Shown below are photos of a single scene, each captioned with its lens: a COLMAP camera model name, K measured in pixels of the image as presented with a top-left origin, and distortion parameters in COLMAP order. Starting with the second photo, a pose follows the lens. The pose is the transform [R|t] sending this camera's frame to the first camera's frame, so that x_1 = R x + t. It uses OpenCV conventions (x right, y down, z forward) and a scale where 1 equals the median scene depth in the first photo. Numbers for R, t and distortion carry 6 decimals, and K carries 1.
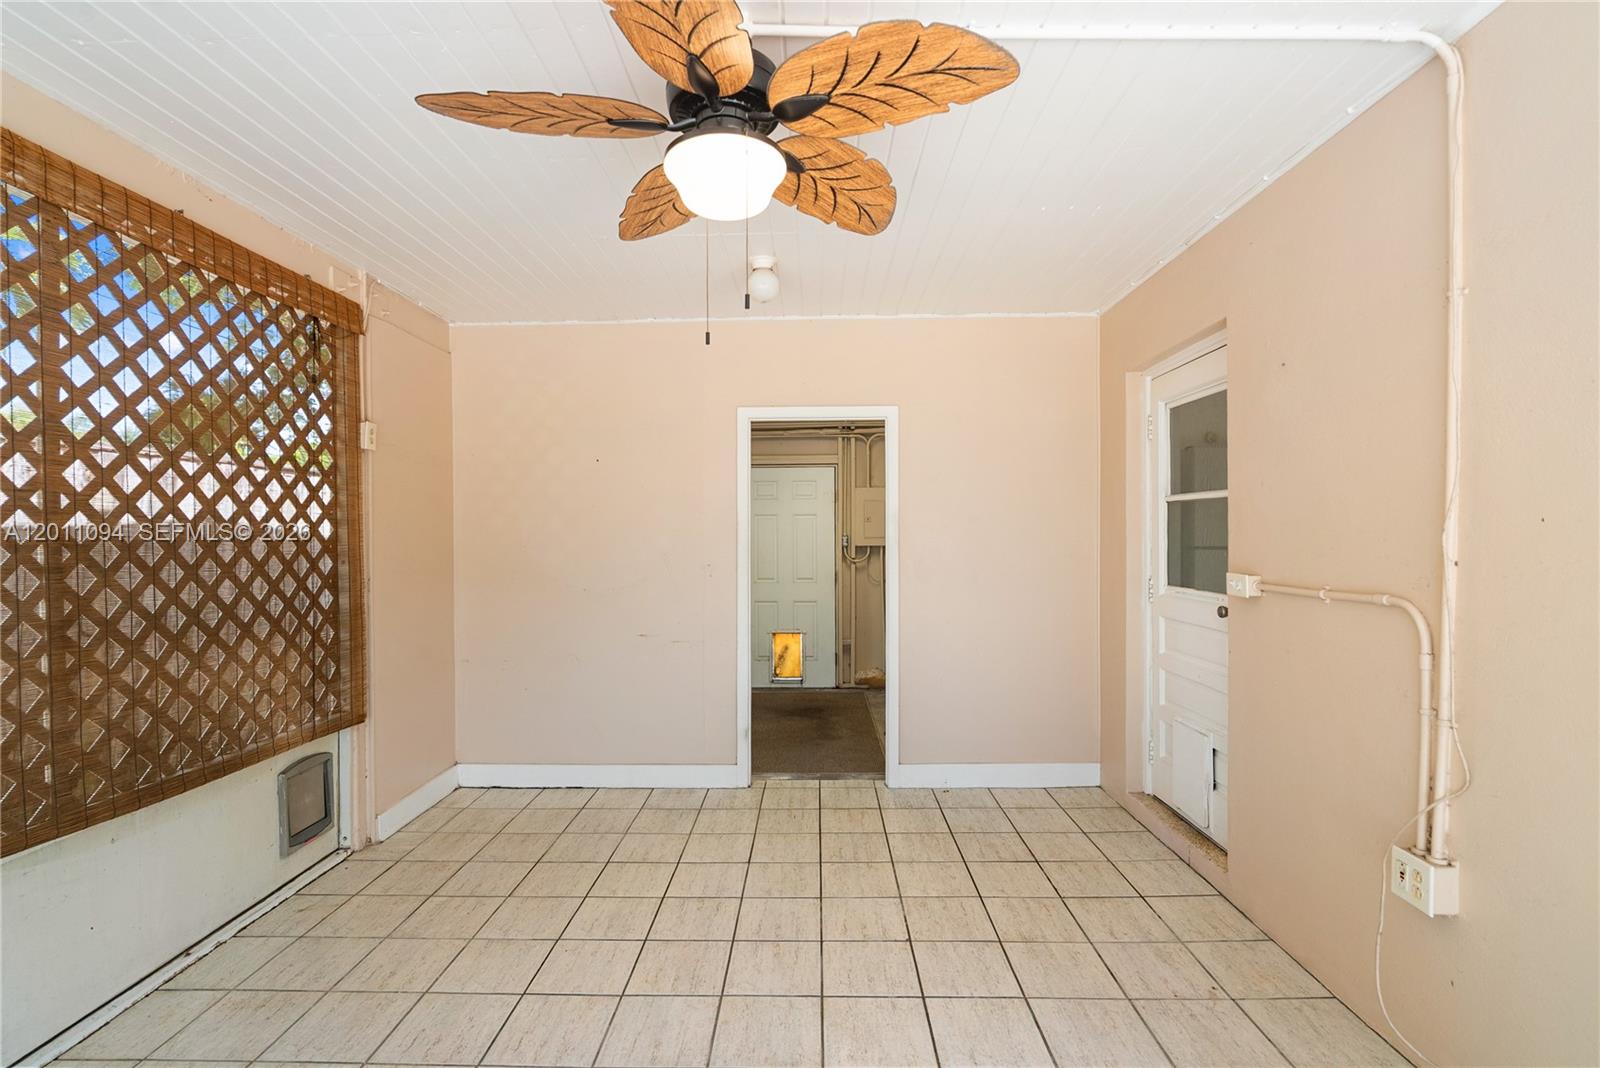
lens RADIAL K [[729.5, 0, 800.0], [0, 729.5, 534.0], [0, 0, 1]] dist [0.000909, 0.001962]
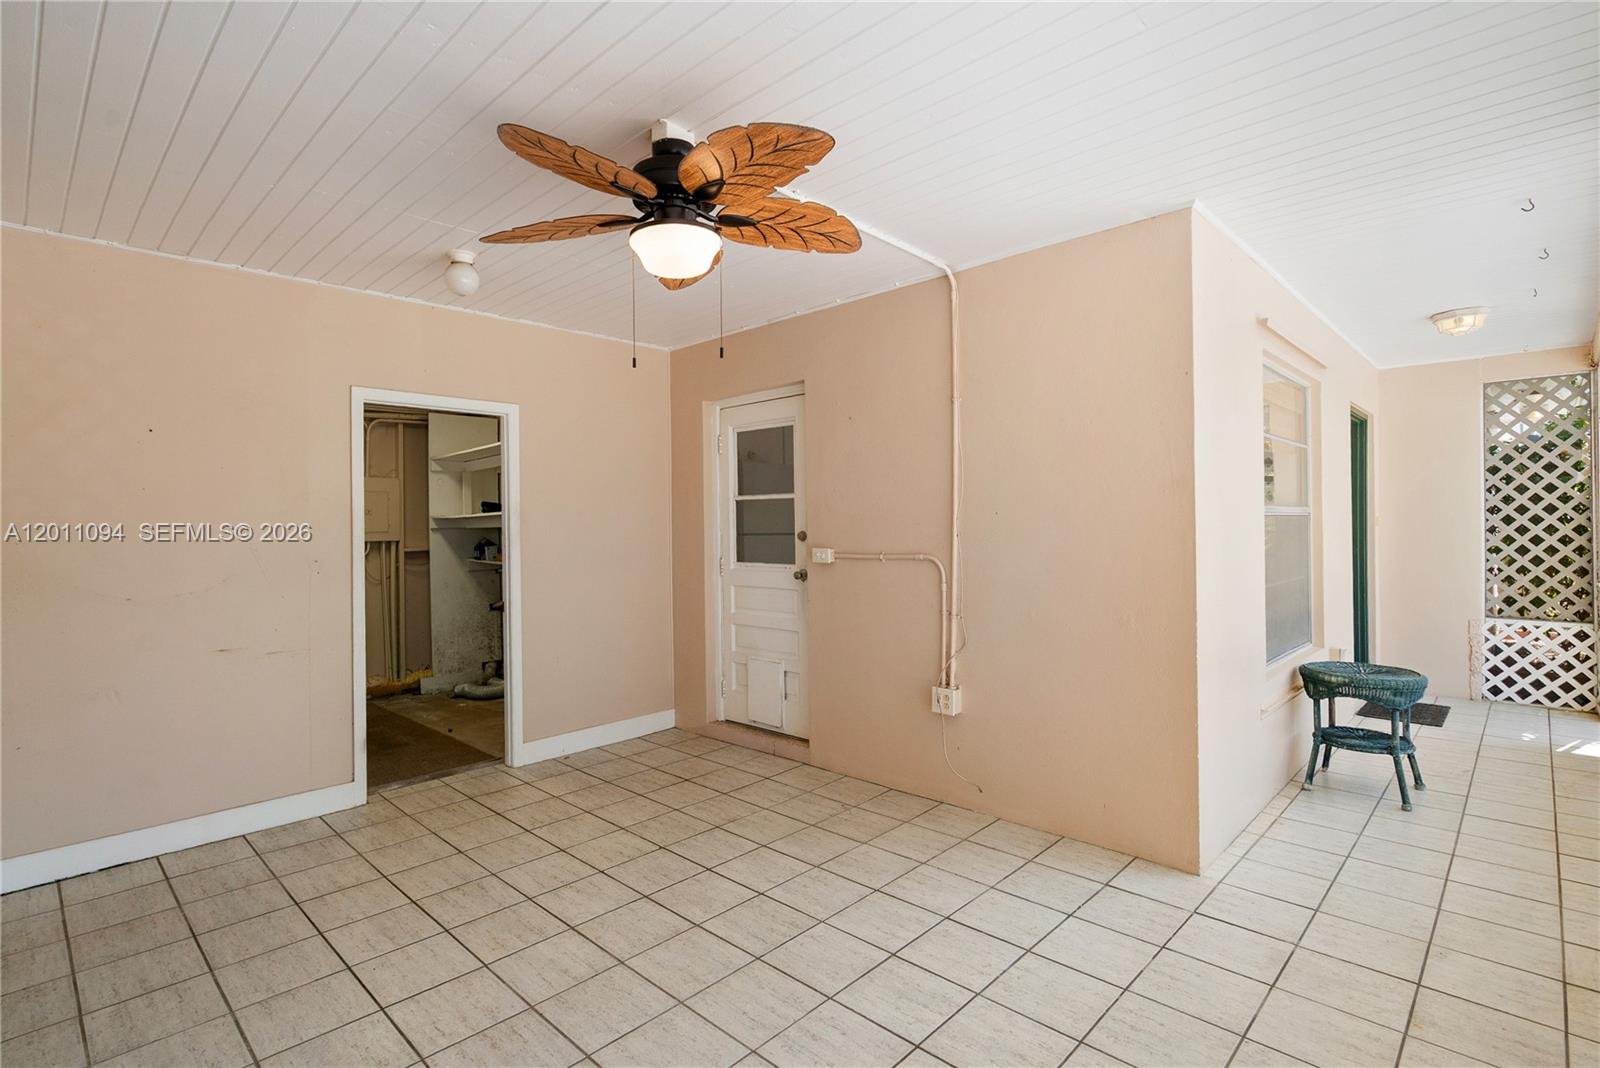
lens RADIAL K [[771.2, 0, 769.0], [0, 771.2, 514.5], [0, 0, 1]] dist [-0.000582, 0.001132]
pose [[0.690782, 0.008526, 0.723013, -0.491080], [0.007294, 0.999797, -0.018758, 0.009430], [-0.723027, 0.018231, 0.690580, -0.038804]]
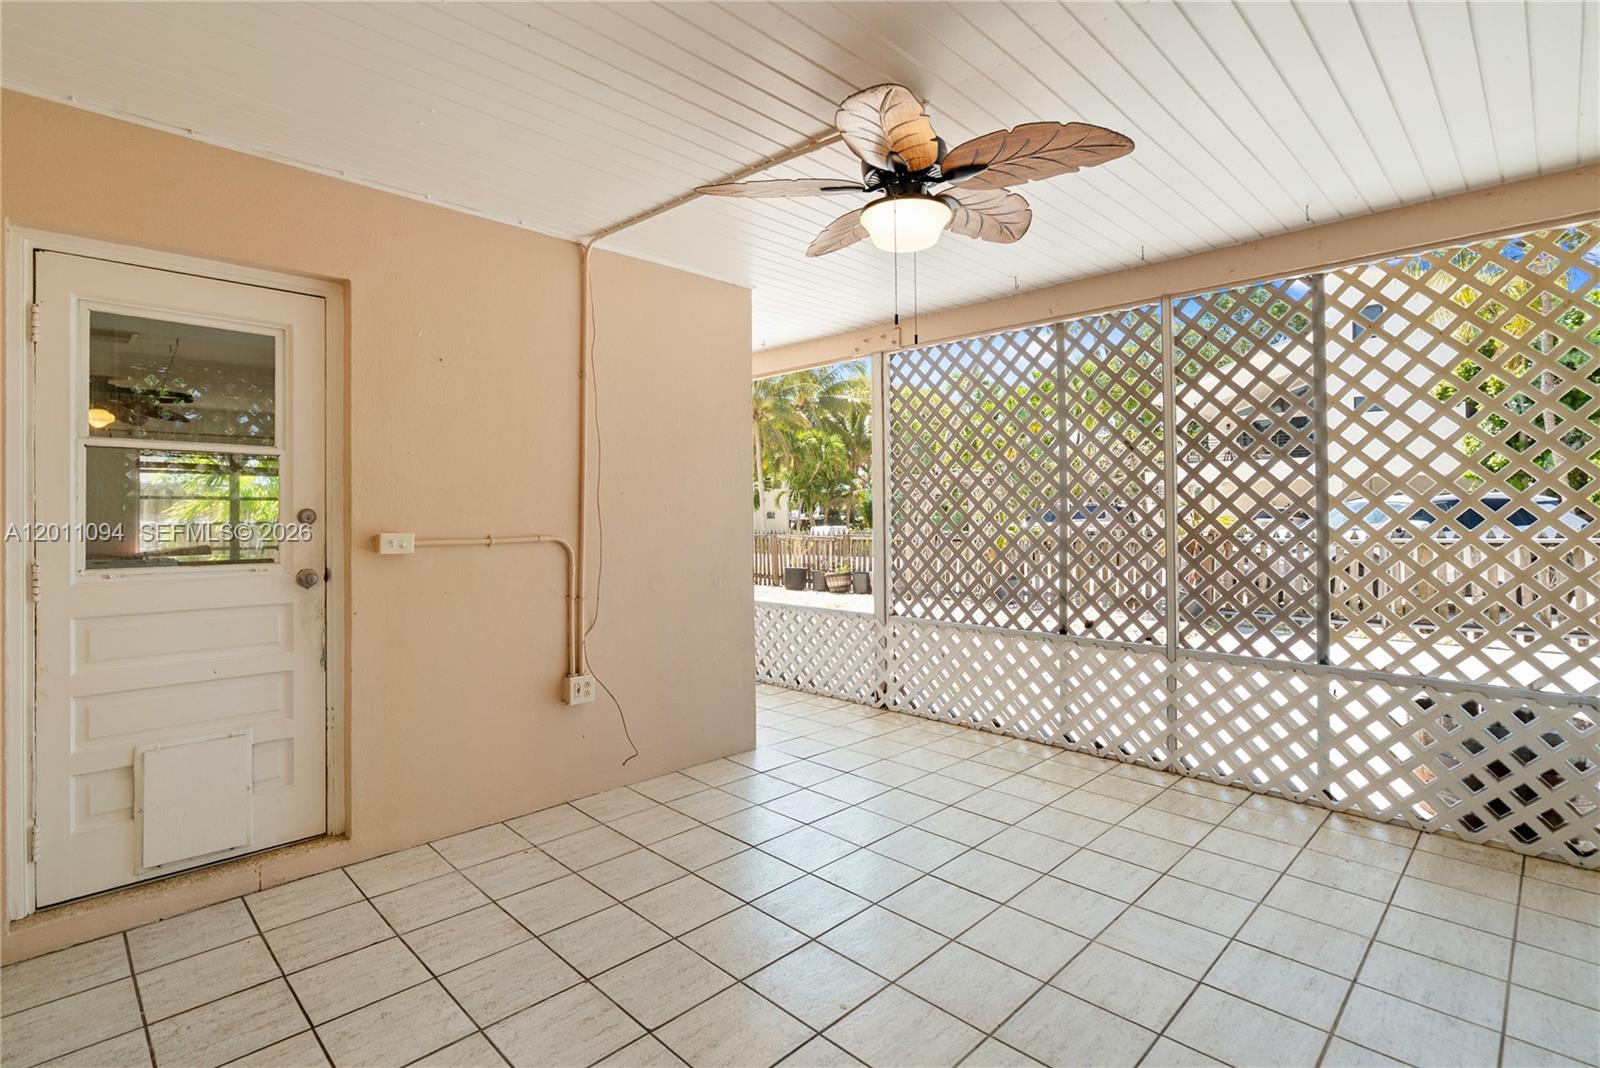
lens RADIAL K [[771.2, 0, 769.0], [0, 771.2, 514.5], [0, 0, 1]] dist [-0.000582, 0.001132]
pose [[-0.703302, 0.013400, 0.710765, -0.441186], [0.011245, 0.999907, -0.007724, 0.030801], [-0.710802, 0.002560, -0.703387, 1.046413]]
